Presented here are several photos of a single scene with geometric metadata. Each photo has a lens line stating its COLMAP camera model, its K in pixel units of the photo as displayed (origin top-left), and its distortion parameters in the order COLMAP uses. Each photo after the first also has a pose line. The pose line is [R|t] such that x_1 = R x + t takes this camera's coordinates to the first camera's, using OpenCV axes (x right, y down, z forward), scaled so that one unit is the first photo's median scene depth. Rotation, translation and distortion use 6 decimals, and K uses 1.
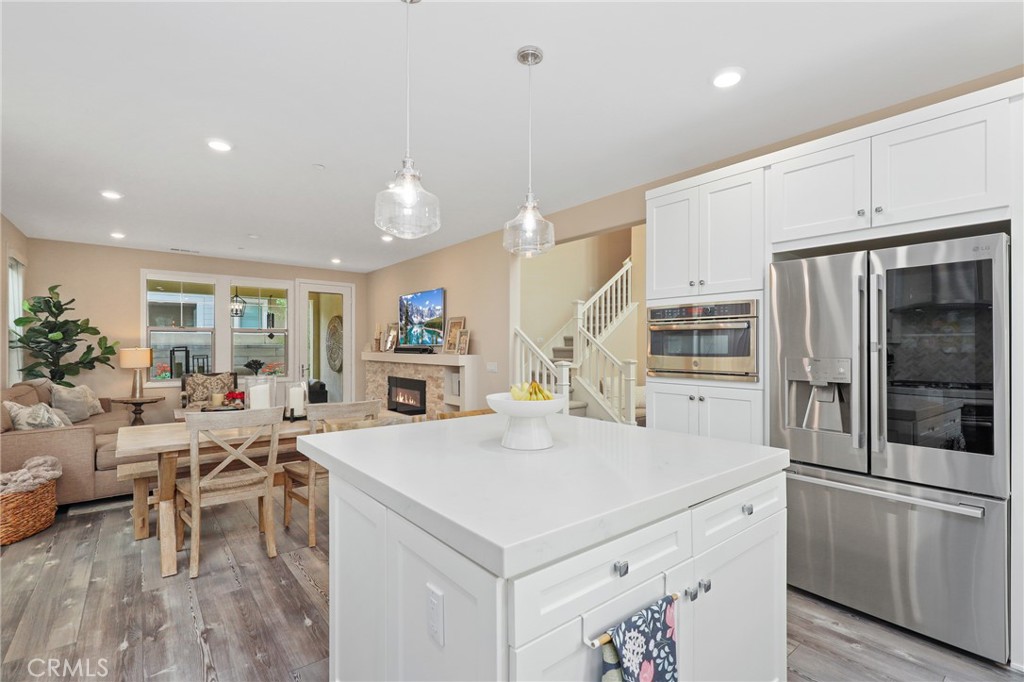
lens RADIAL K [[464.8, 0, 520.3], [0, 464.8, 345.9], [0, 0, 1]] dist [-0.001484, 0.000428]
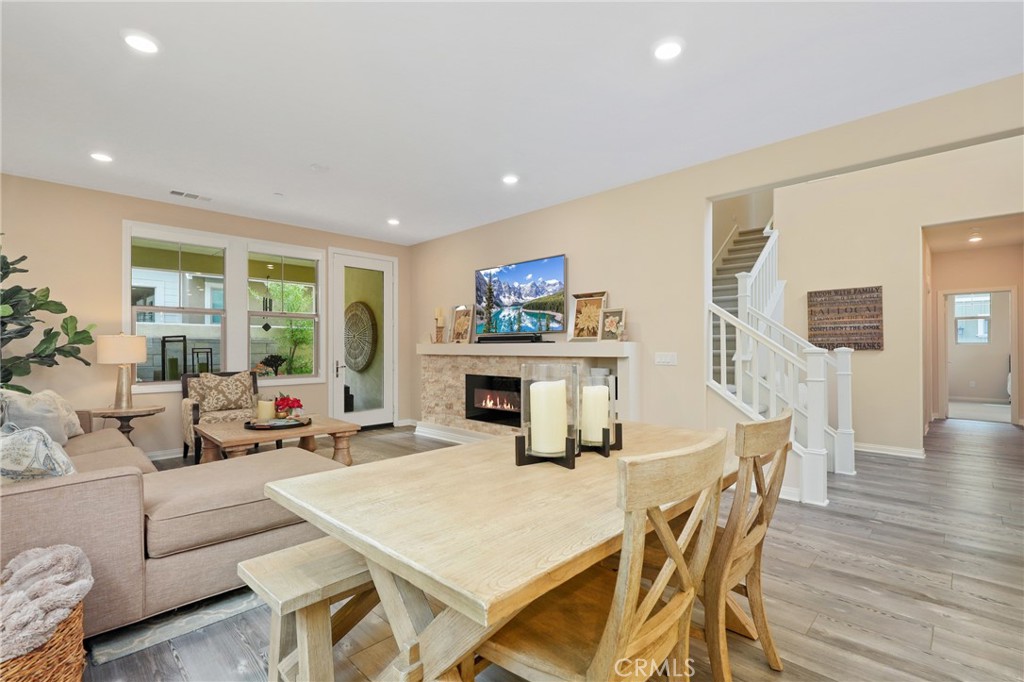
lens RADIAL K [[464.8, 0, 515.2], [0, 464.8, 346.2], [0, 0, 1]] dist [-0.001484, 0.000428]
pose [[0.993875, -0.002325, 0.110483, -0.334144], [0.002689, 0.999991, -0.003143, 0.025001], [-0.110475, 0.003421, 0.993873, 0.267892]]
